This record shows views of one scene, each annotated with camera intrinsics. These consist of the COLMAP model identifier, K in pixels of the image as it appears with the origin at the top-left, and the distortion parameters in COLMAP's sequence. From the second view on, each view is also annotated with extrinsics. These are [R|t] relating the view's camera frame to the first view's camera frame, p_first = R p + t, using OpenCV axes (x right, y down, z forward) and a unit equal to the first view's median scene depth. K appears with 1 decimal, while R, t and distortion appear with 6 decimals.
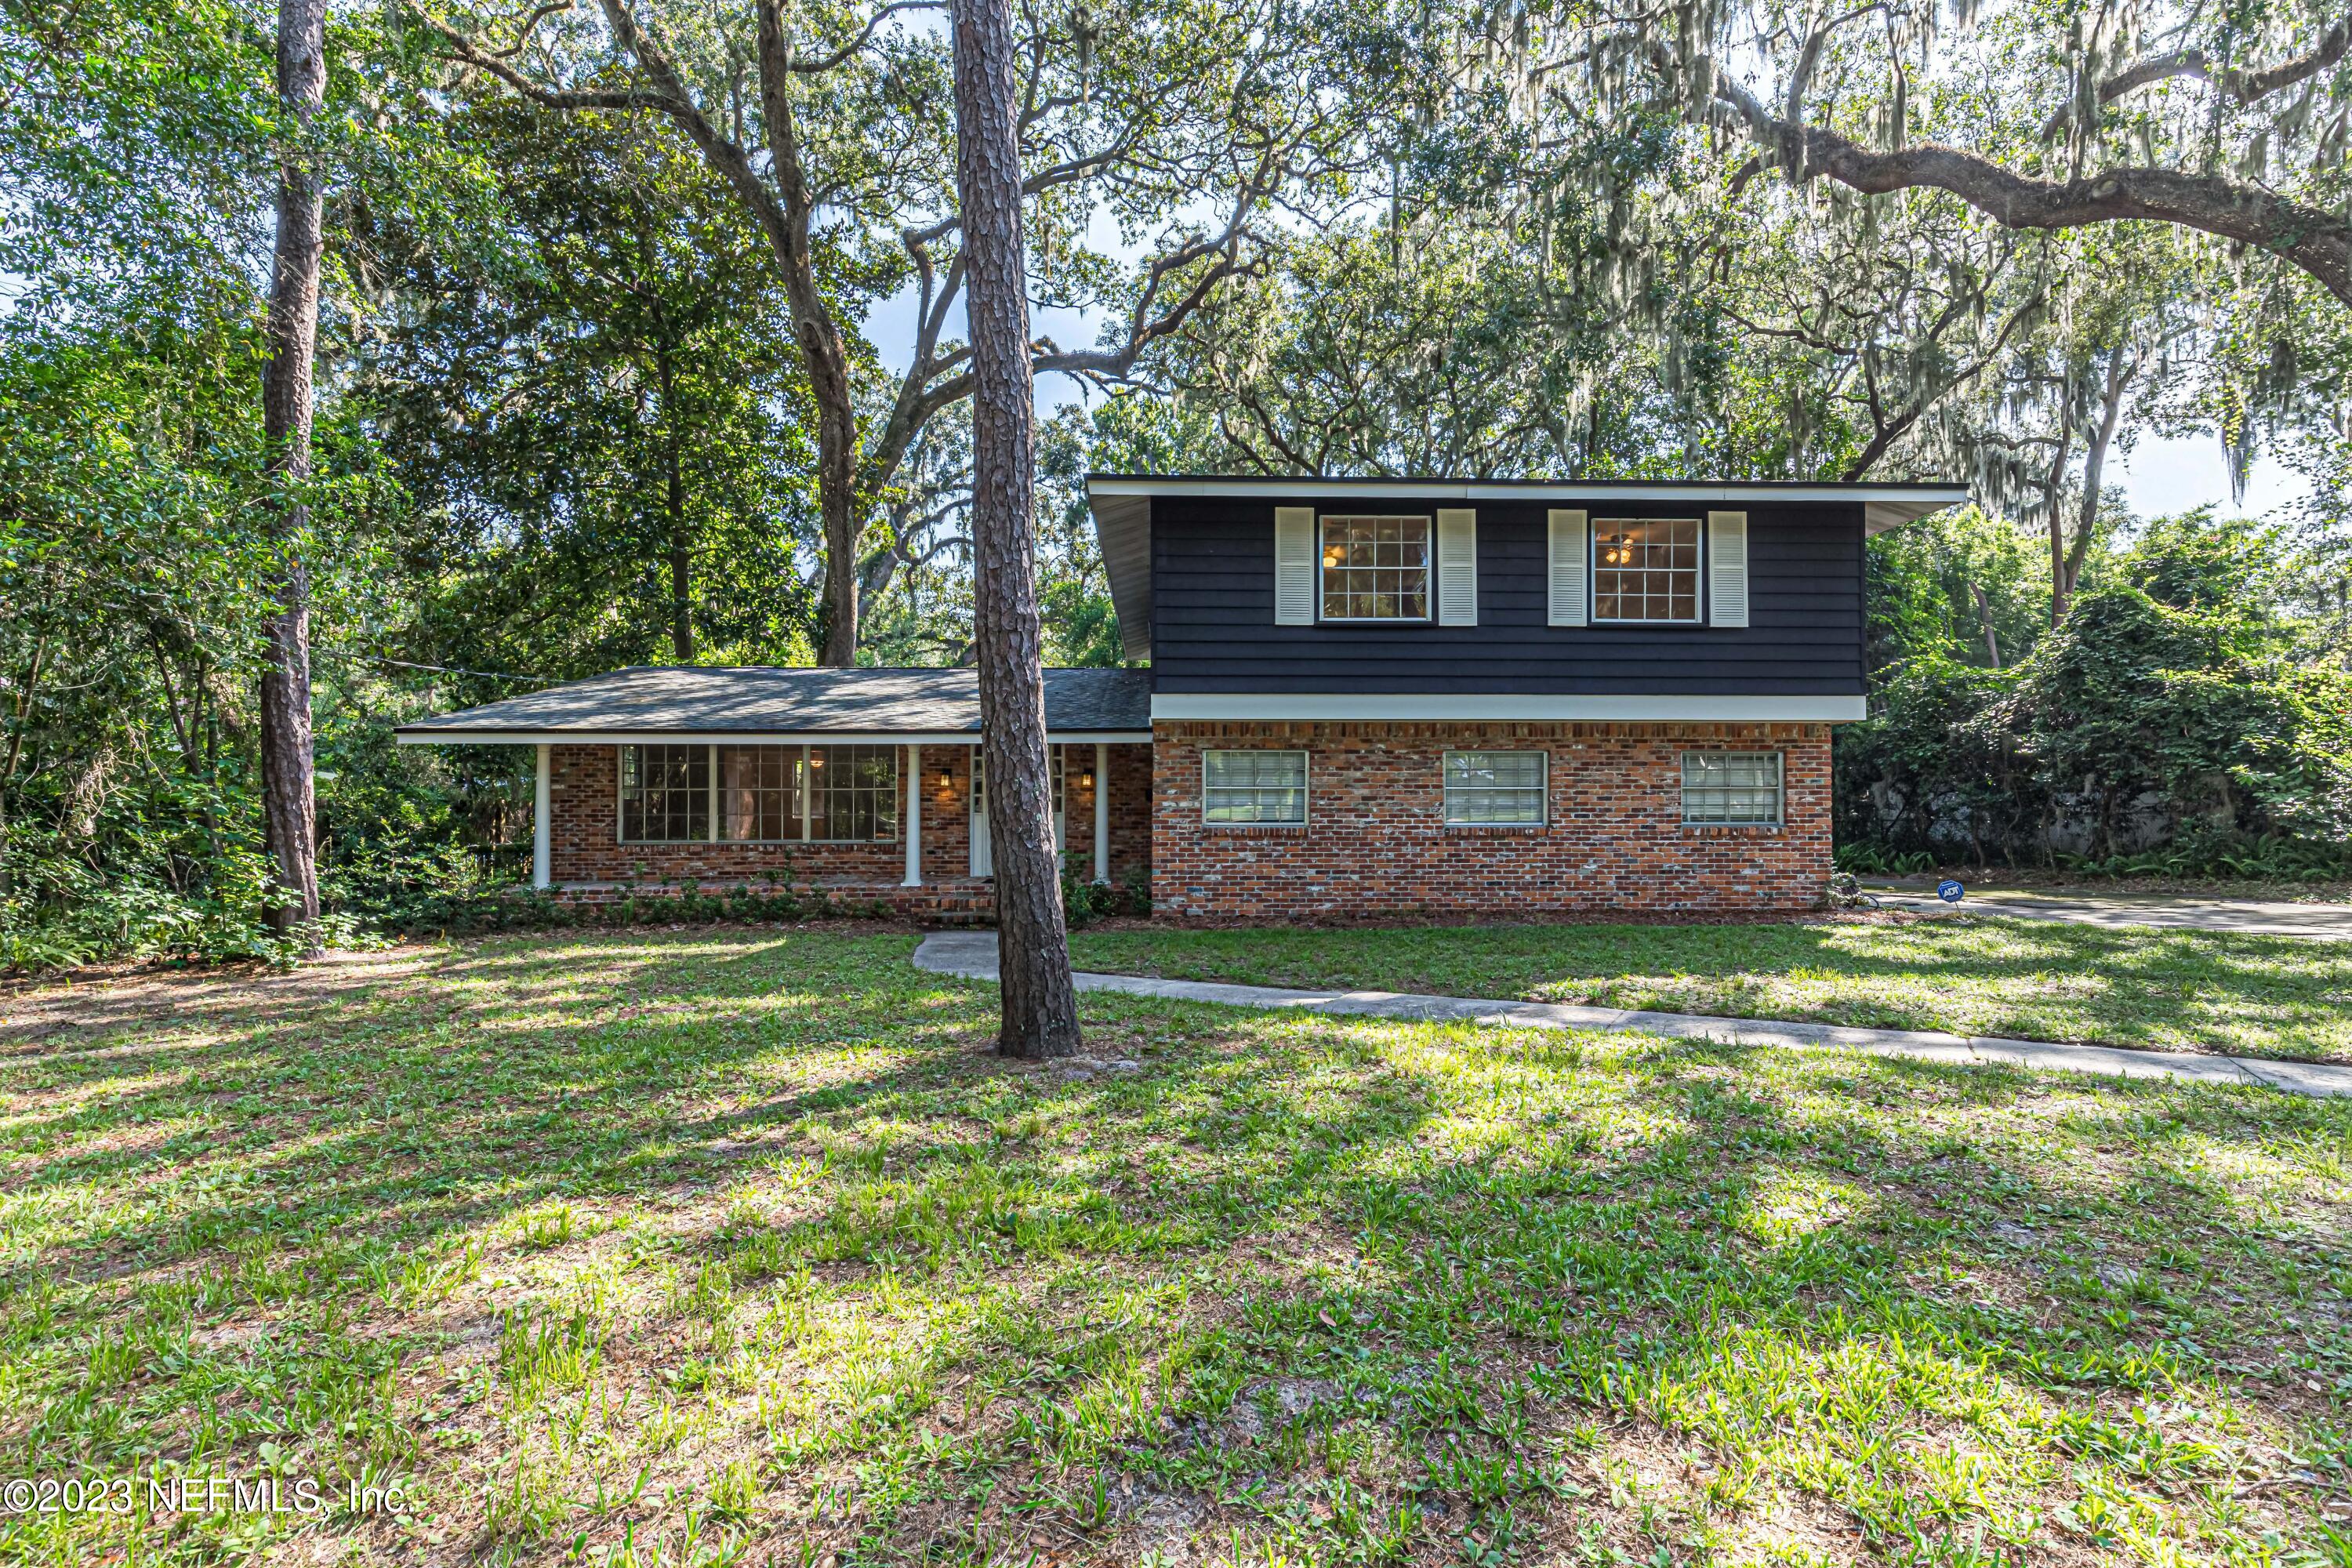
lens RADIAL K [[1076.2, 0, 1180.8], [0, 1076.2, 788.2], [0, 0, 1]] dist [0.010216, -0.002435]
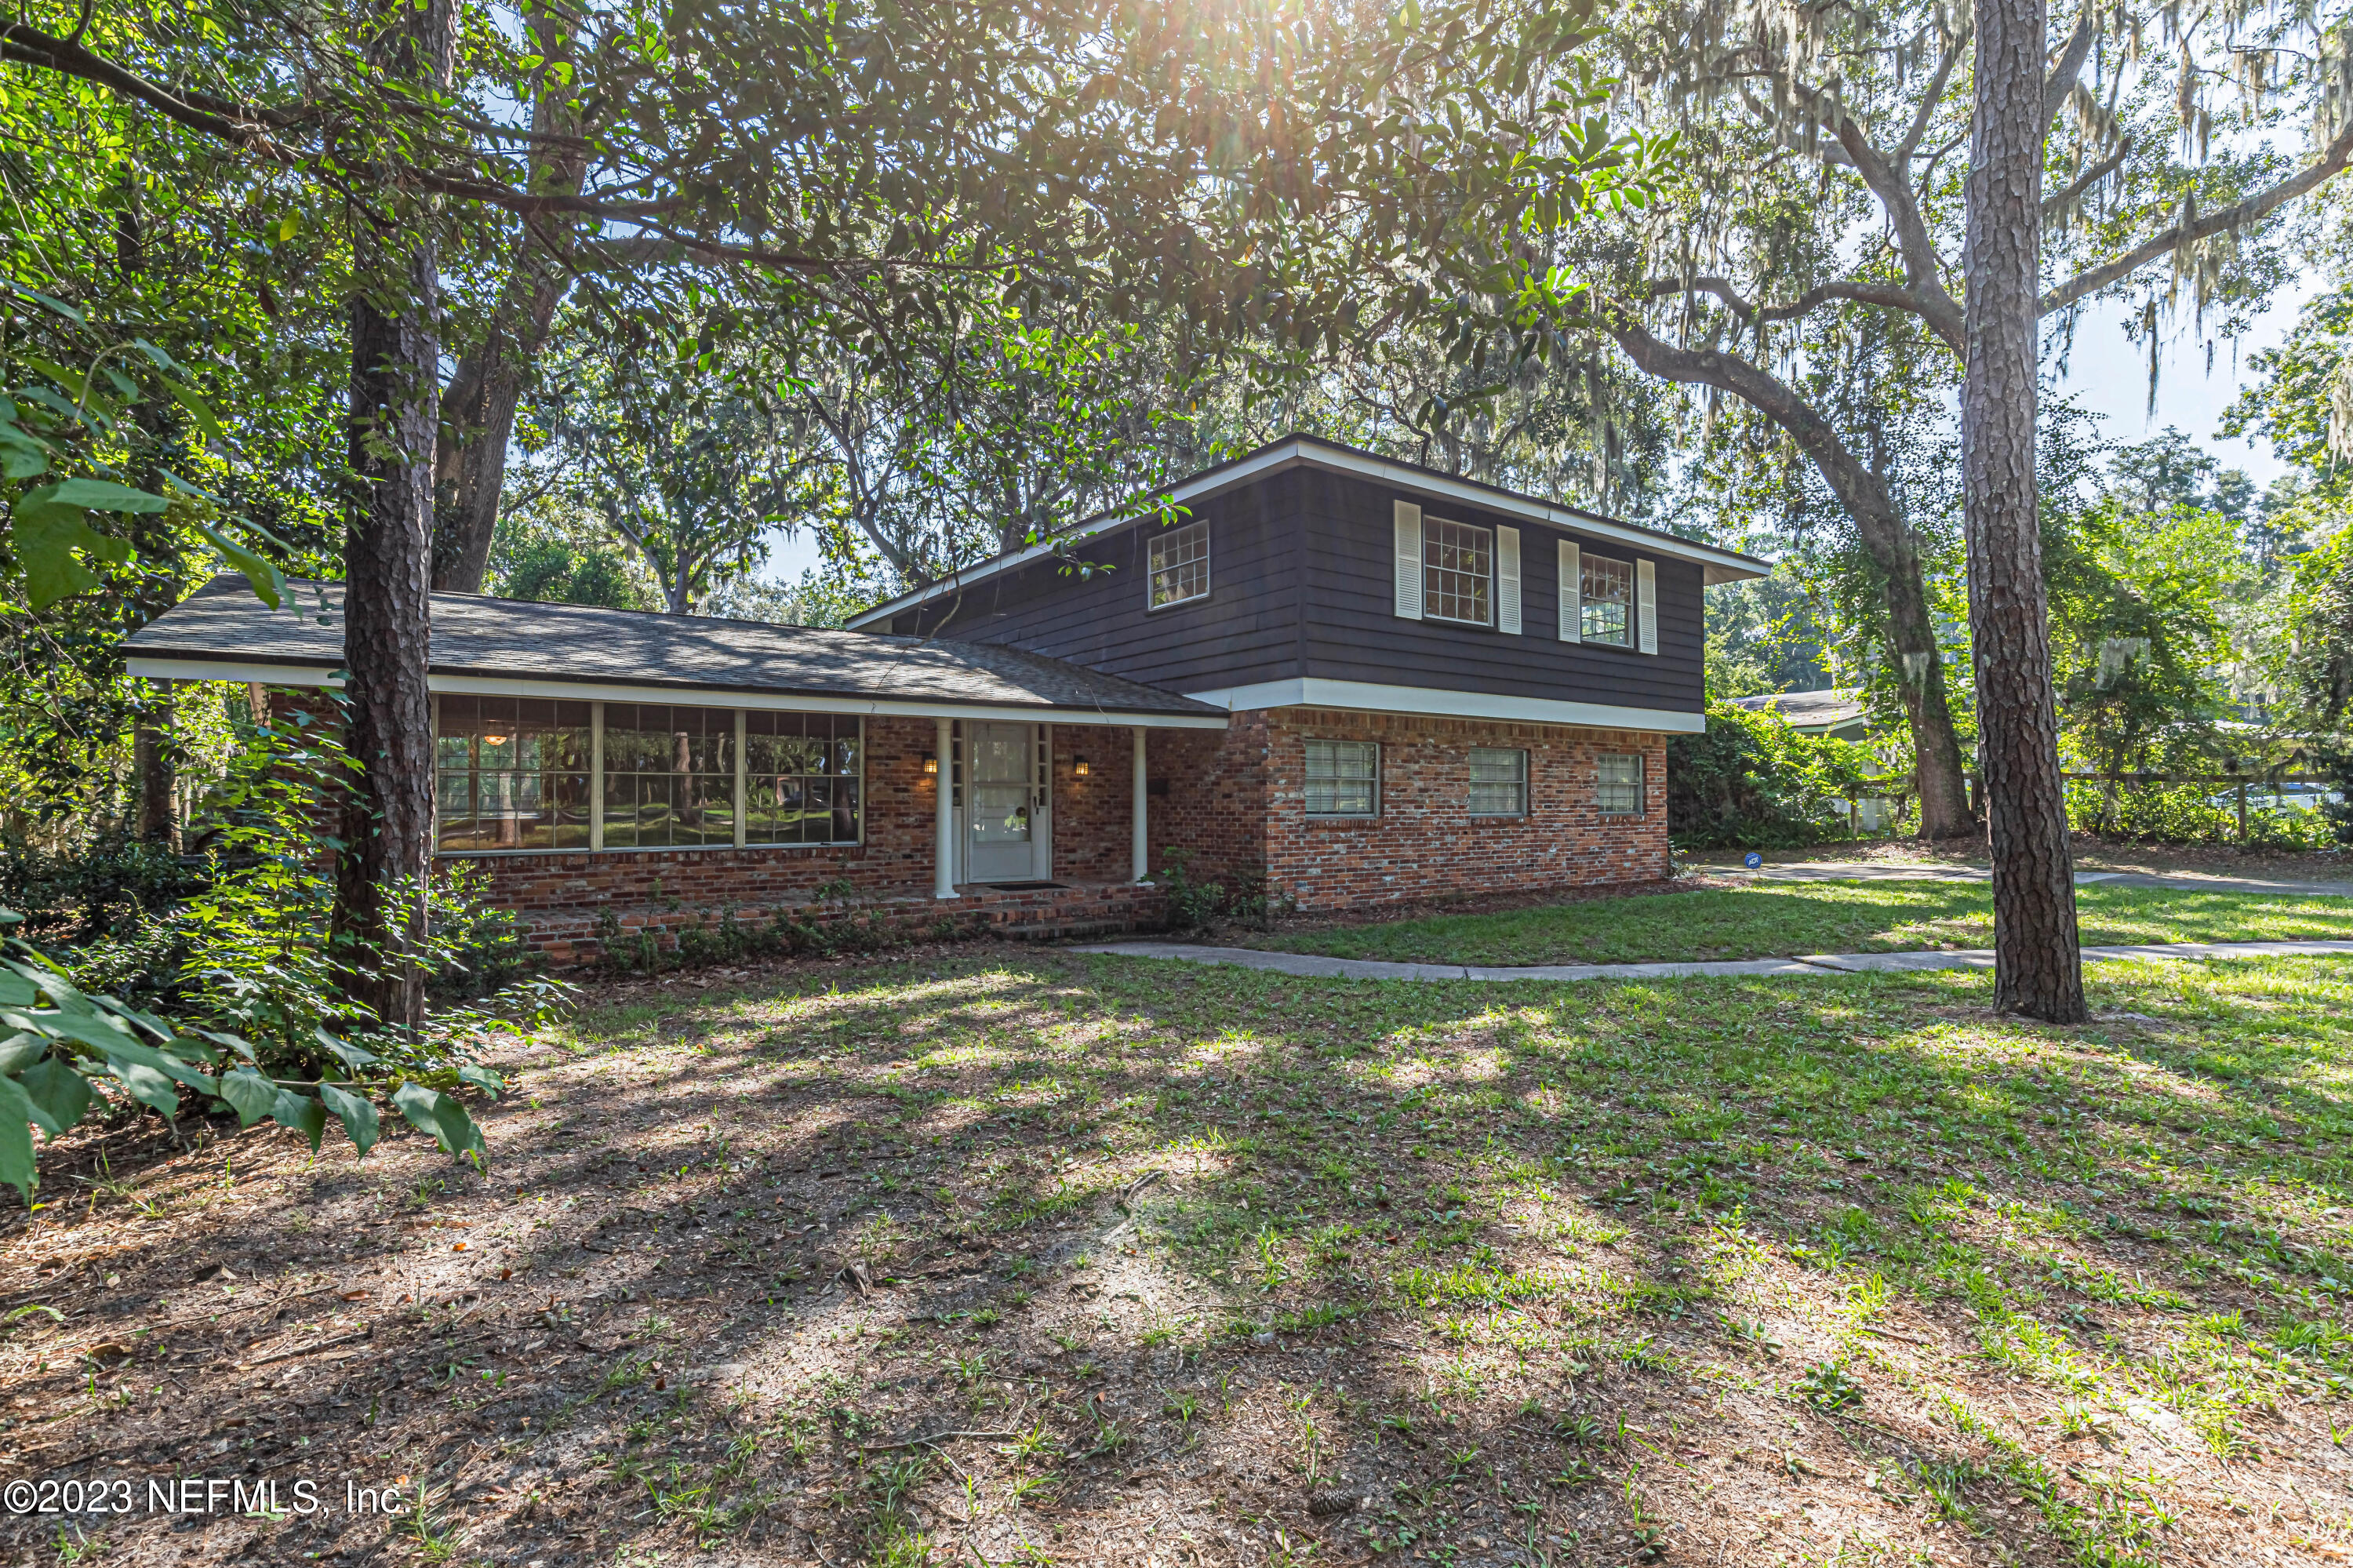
lens RADIAL K [[1076.7, 0, 1179.9], [0, 1076.7, 792.4], [0, 0, 1]] dist [0.010216, -0.002435]
pose [[0.836971, 0.002093, 0.547244, -0.594914], [-0.010023, 0.999884, 0.011506, 0.001890], [-0.547156, -0.015116, 0.836894, 0.254677]]
